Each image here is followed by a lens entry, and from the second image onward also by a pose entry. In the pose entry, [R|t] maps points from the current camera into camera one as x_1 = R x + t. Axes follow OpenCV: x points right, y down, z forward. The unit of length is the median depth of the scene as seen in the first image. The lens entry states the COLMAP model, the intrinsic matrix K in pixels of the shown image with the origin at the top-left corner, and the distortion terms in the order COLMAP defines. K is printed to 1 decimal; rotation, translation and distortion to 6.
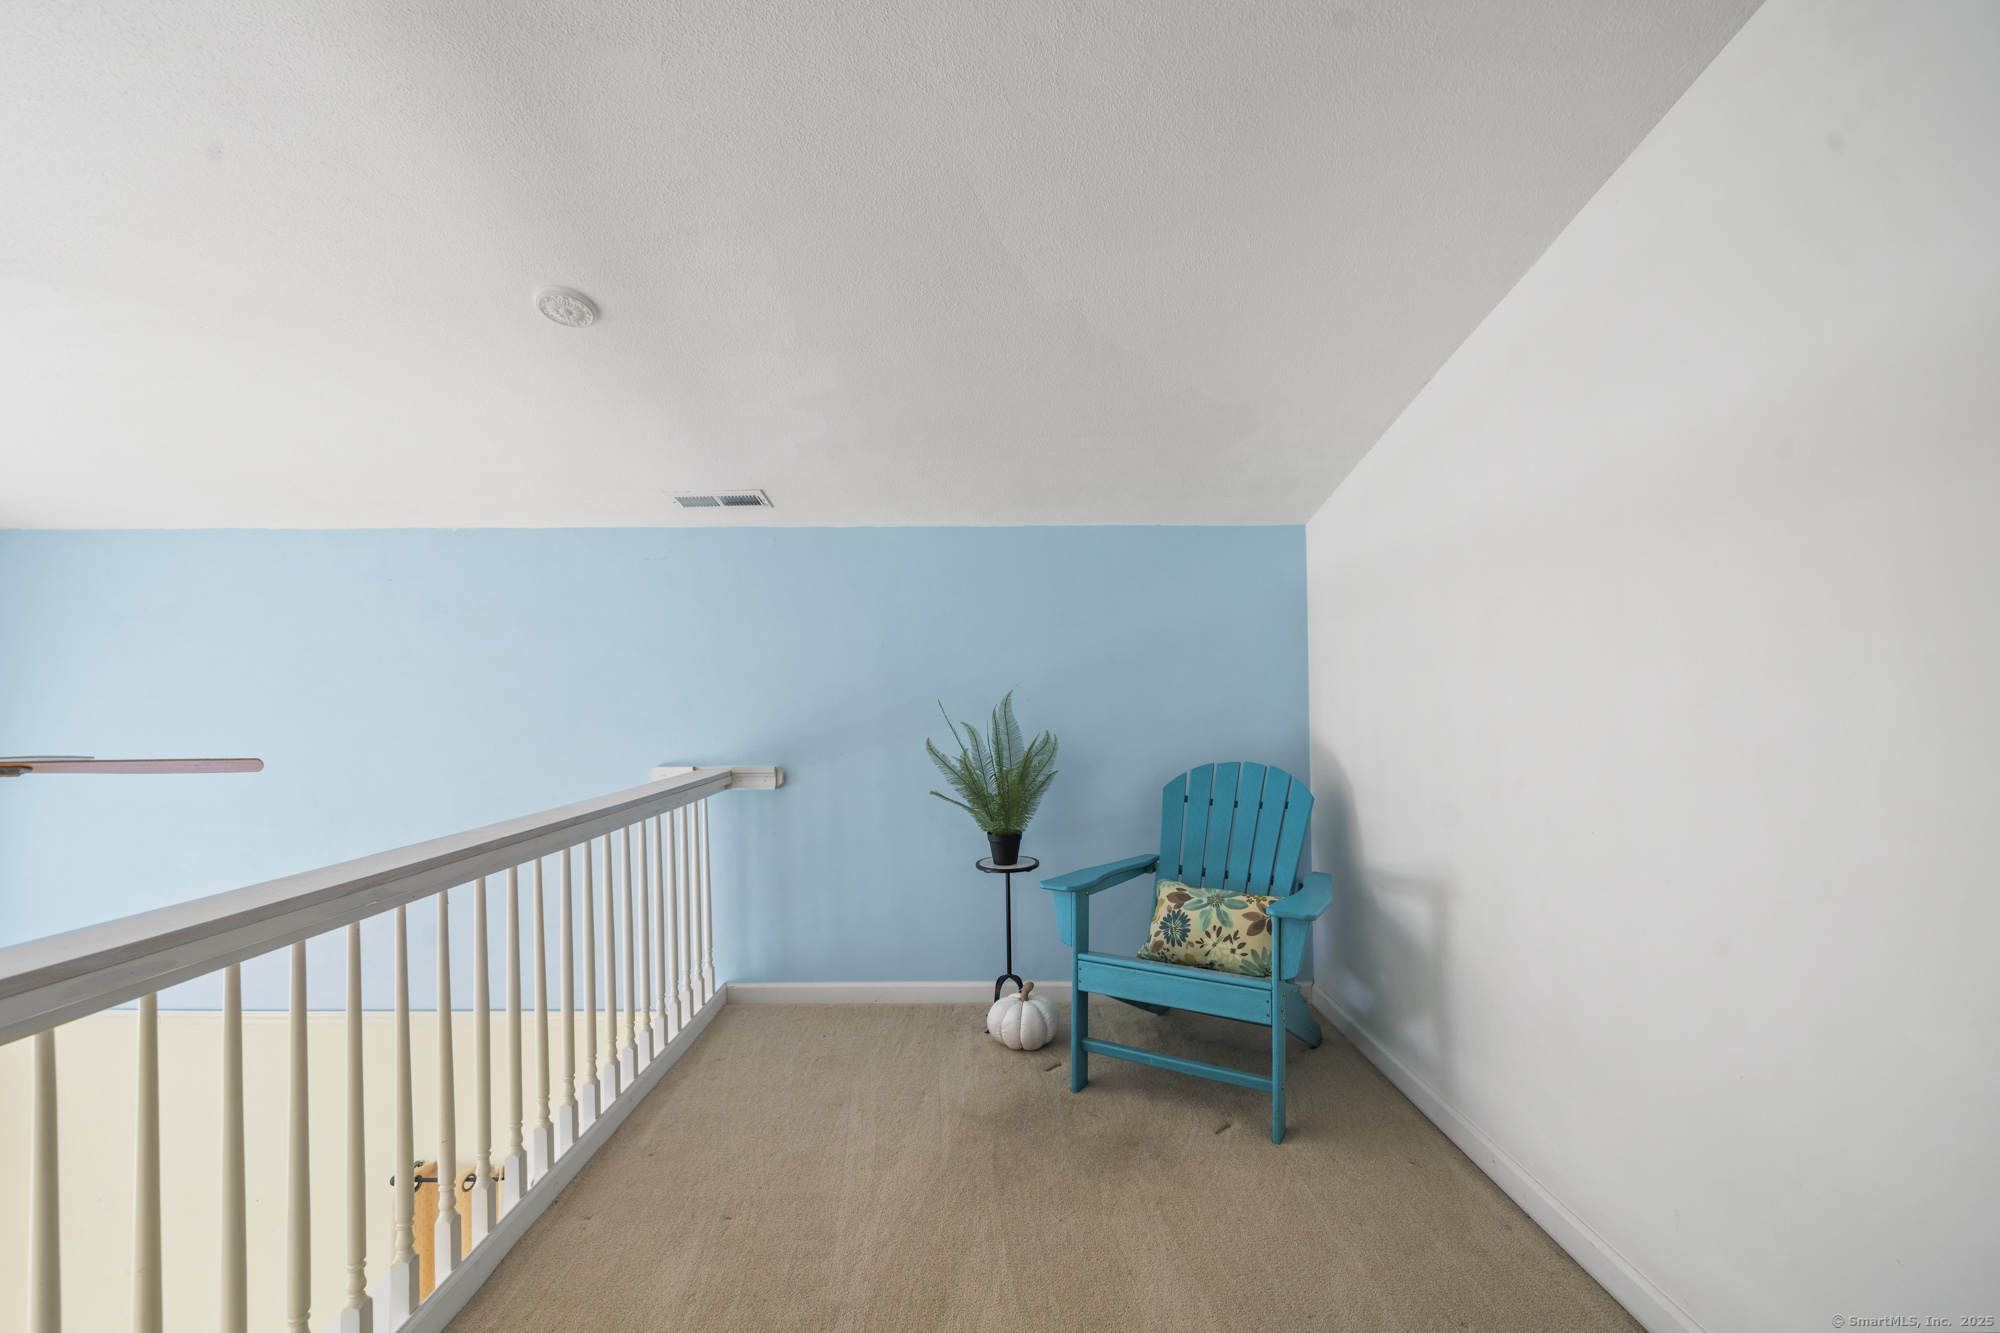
lens RADIAL K [[834.1, 0, 1008.4], [0, 834.1, 683.1], [0, 0, 1]] dist [-0.001716, 0.000065]
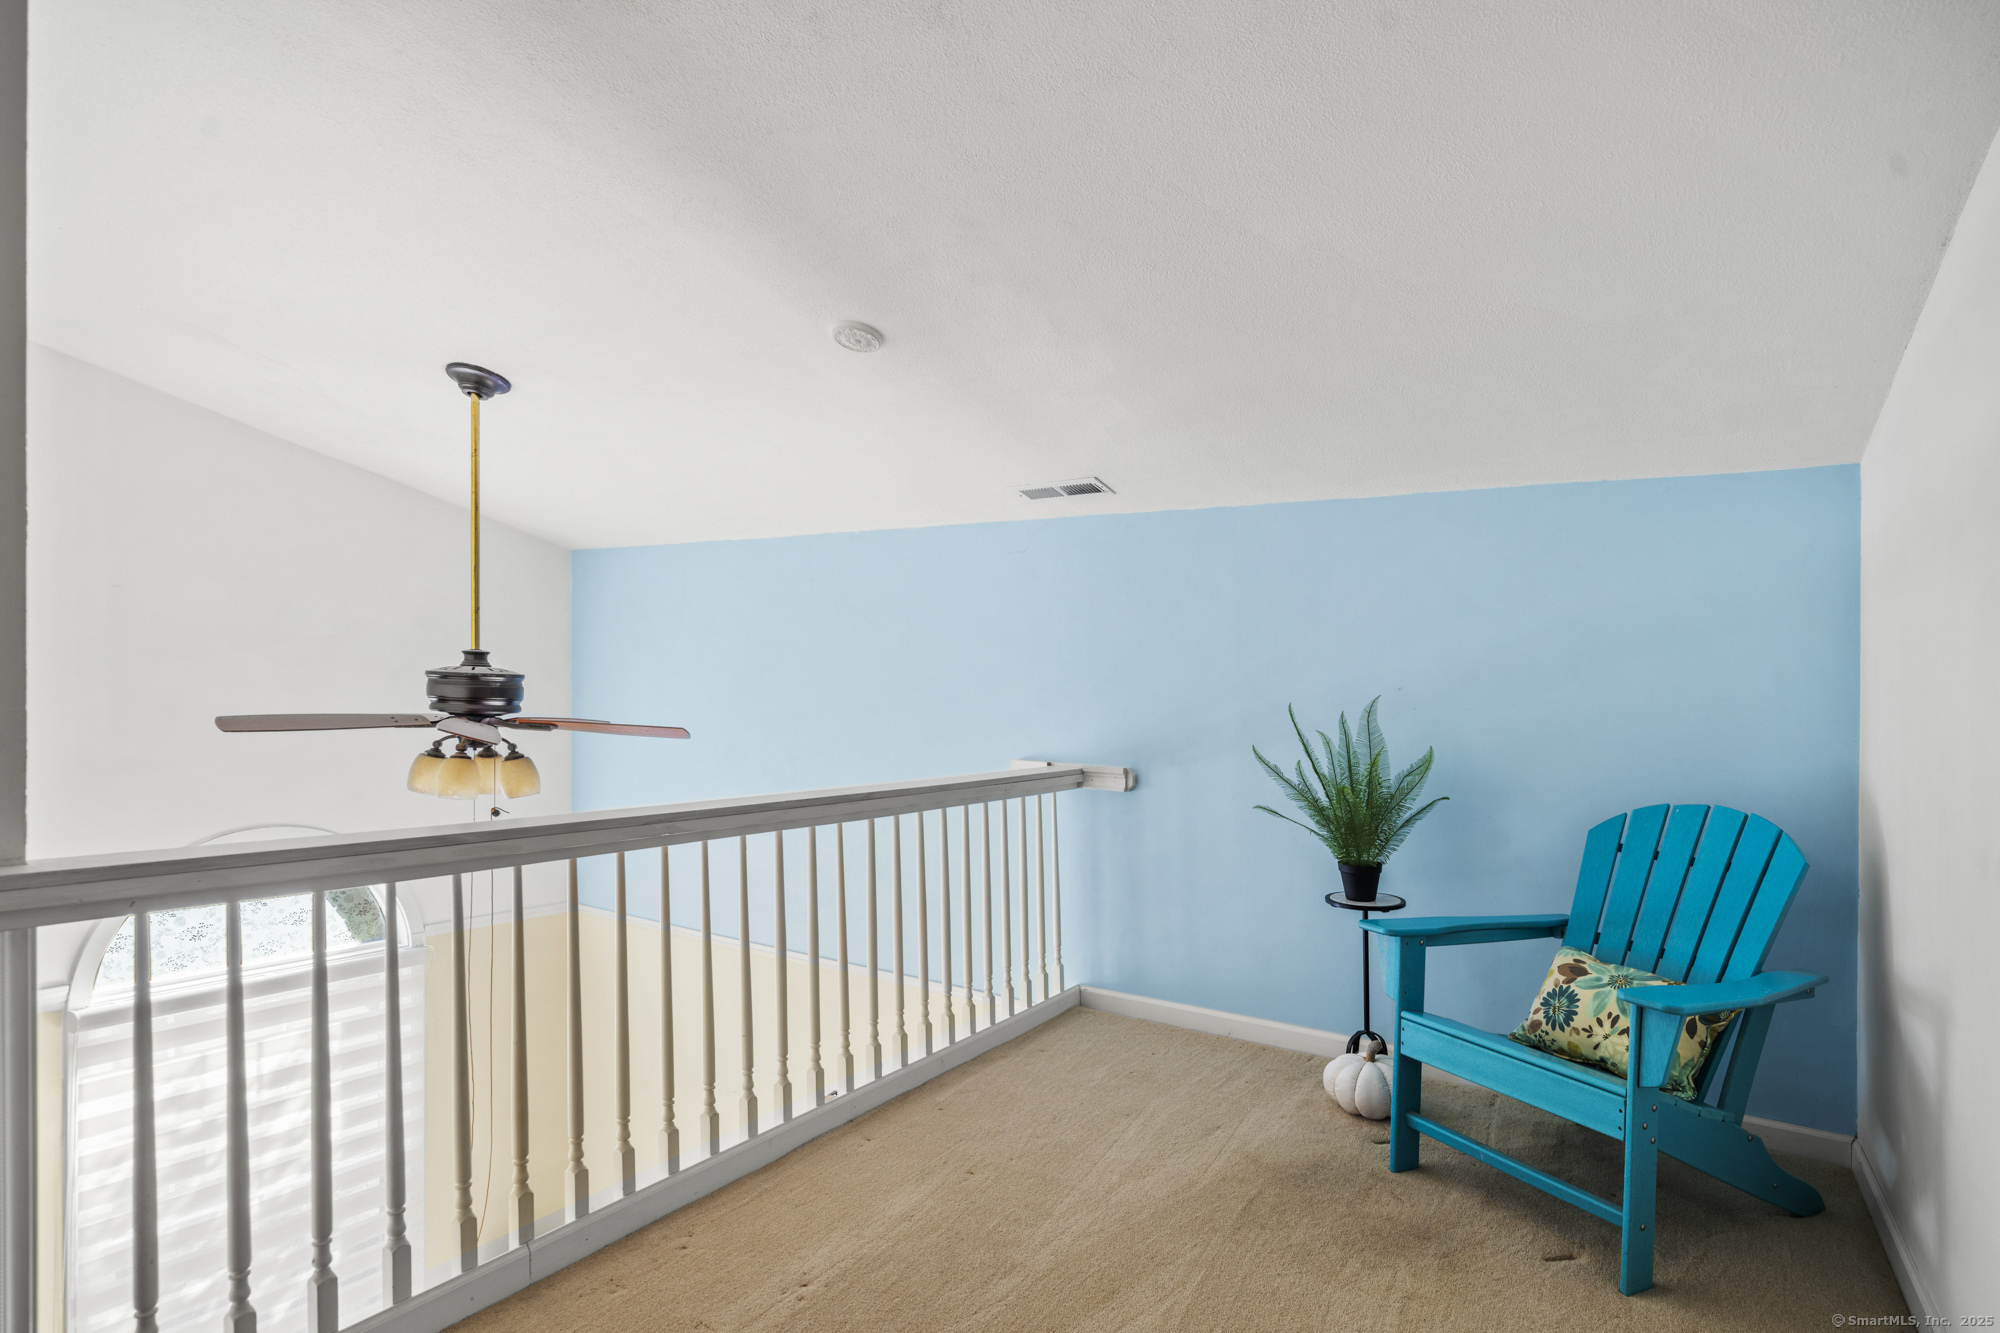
lens RADIAL K [[964.4, 0, 1001.3], [0, 964.4, 730.3], [0, 0, 1]] dist [-0.000202, 0.000125]
pose [[0.869355, 0.051198, -0.491529, 0.176663], [-0.026319, 0.998004, 0.057403, -0.002178], [0.493487, -0.036967, 0.868967, -0.028681]]
